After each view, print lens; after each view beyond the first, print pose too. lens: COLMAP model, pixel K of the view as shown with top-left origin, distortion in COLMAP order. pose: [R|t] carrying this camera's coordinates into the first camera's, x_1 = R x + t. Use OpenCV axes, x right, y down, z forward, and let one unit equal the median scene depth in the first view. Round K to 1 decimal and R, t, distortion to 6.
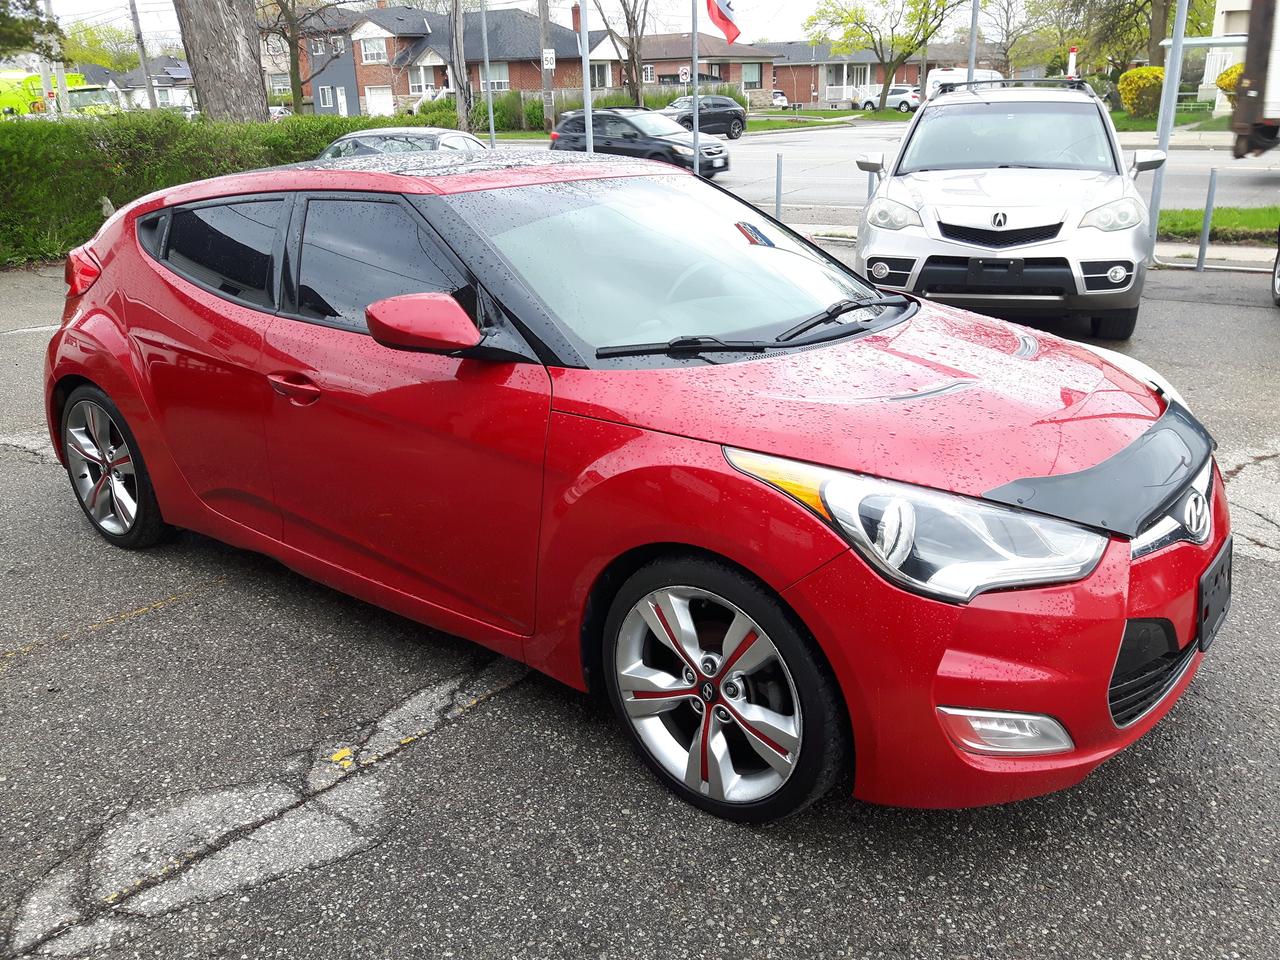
lens RADIAL K [[1159.8, 0, 640.4], [0, 1159.8, 443.1], [0, 0, 1]] dist [0.063717, -0.103938]
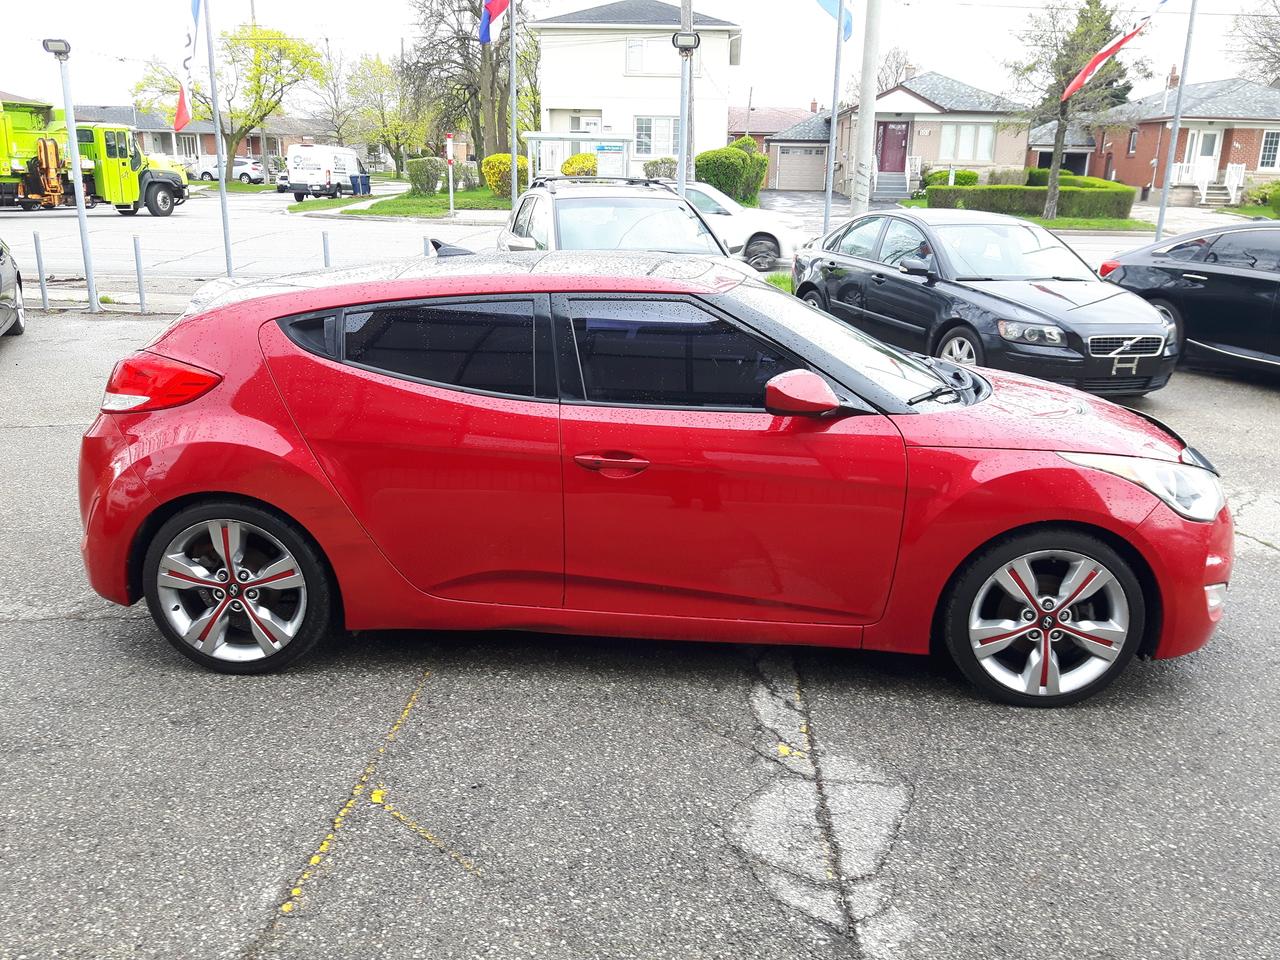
lens RADIAL K [[1143.7, 0, 640.0], [0, 1143.7, 480.0], [0, 0, 1]] dist [0.070286, -0.108388]
pose [[0.803843, -0.129875, 0.580490, -1.108606], [0.142252, 0.989530, 0.024405, -0.068027], [-0.577582, 0.062958, 0.813901, 0.098160]]
